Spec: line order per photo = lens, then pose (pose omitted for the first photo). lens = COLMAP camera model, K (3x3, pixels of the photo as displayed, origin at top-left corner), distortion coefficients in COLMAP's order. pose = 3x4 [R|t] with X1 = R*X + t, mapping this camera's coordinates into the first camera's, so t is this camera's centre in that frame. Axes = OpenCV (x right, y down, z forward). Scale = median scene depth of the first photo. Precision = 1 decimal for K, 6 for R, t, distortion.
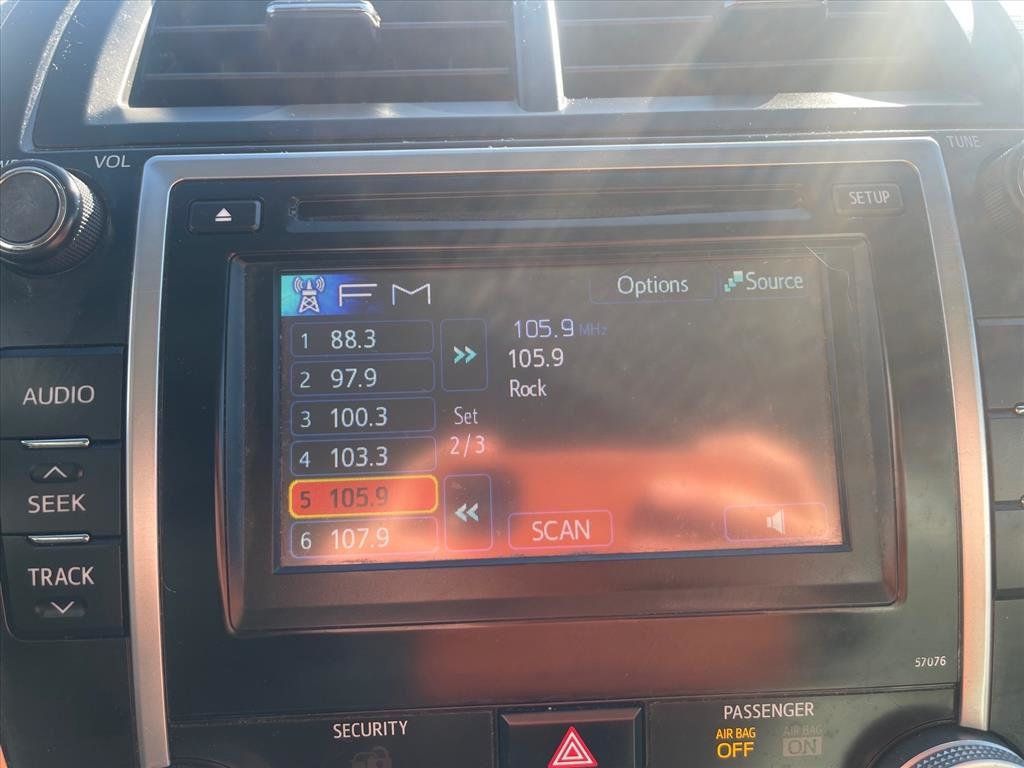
lens RADIAL K [[770.0, 0, 506.4], [0, 770.0, 388.4], [0, 0, 1]] dist [0.037528, -0.044188]
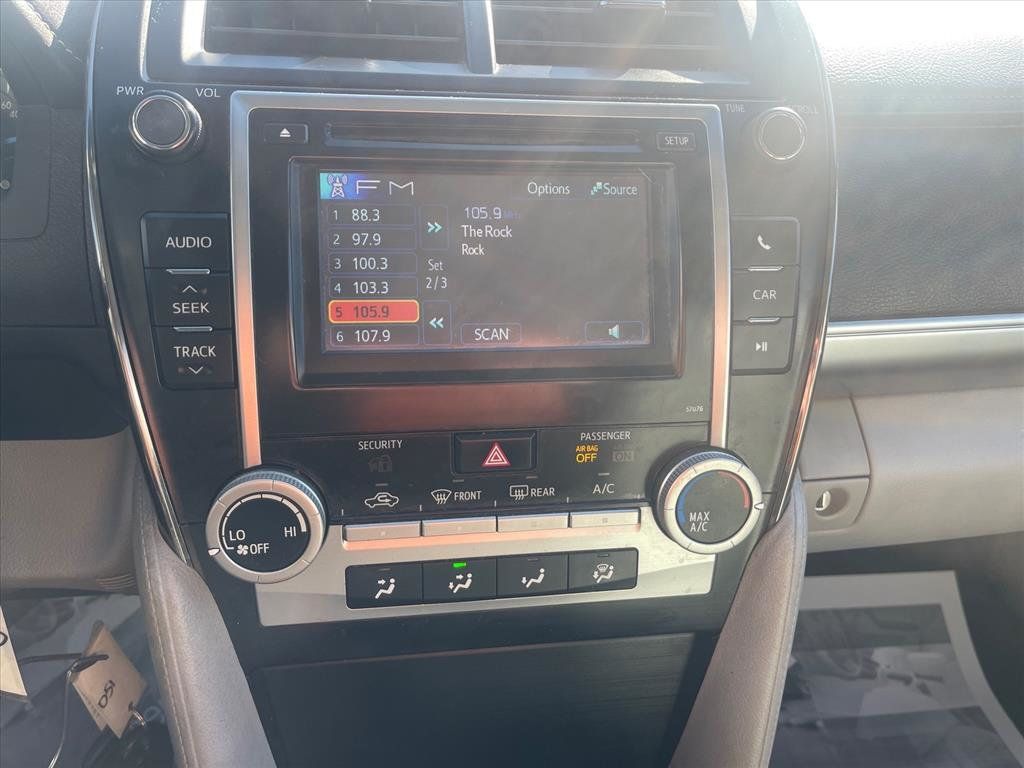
lens RADIAL K [[770.0, 0, 515.6], [0, 770.0, 383.6], [0, 0, 1]] dist [0.037528, -0.044188]
pose [[0.990797, 0.006667, 0.135191, -0.105486], [-0.021984, 0.993452, 0.112119, 0.100541], [-0.133558, -0.114059, 0.984456, -0.691831]]
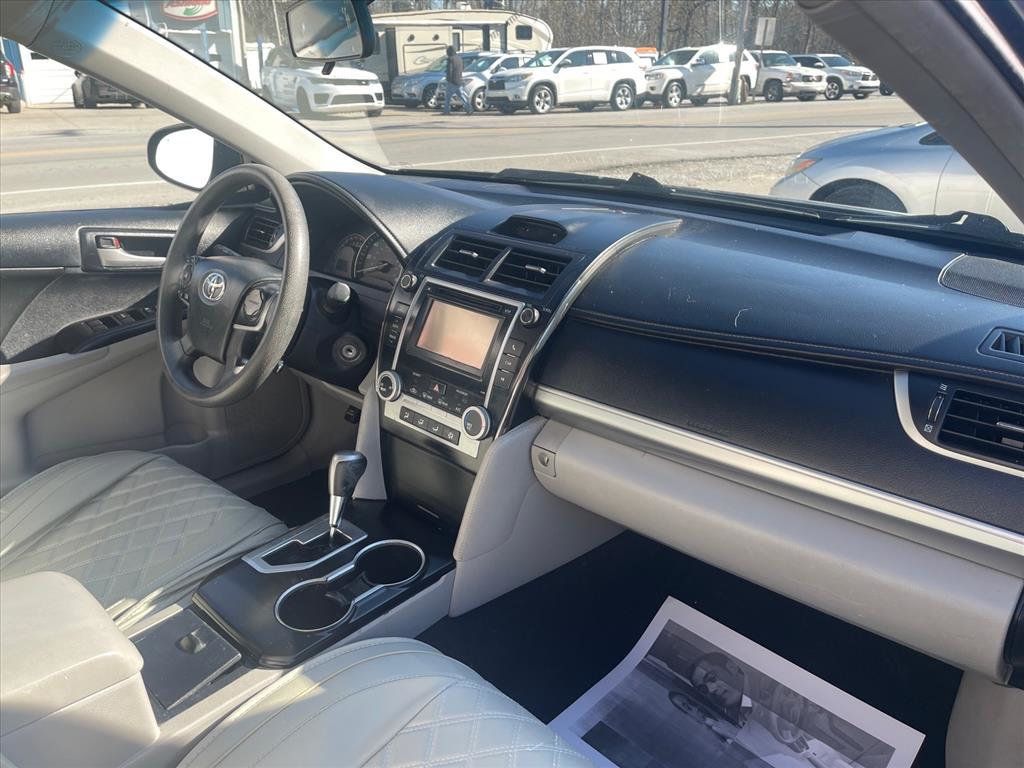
lens RADIAL K [[770.0, 0, 515.7], [0, 770.0, 389.6], [0, 0, 1]] dist [0.037528, -0.044188]
pose [[0.689491, 0.288342, -0.664425, 4.249432], [-0.303105, 0.948020, 0.096874, -0.260688], [0.657822, 0.134597, 0.741049, -2.849289]]
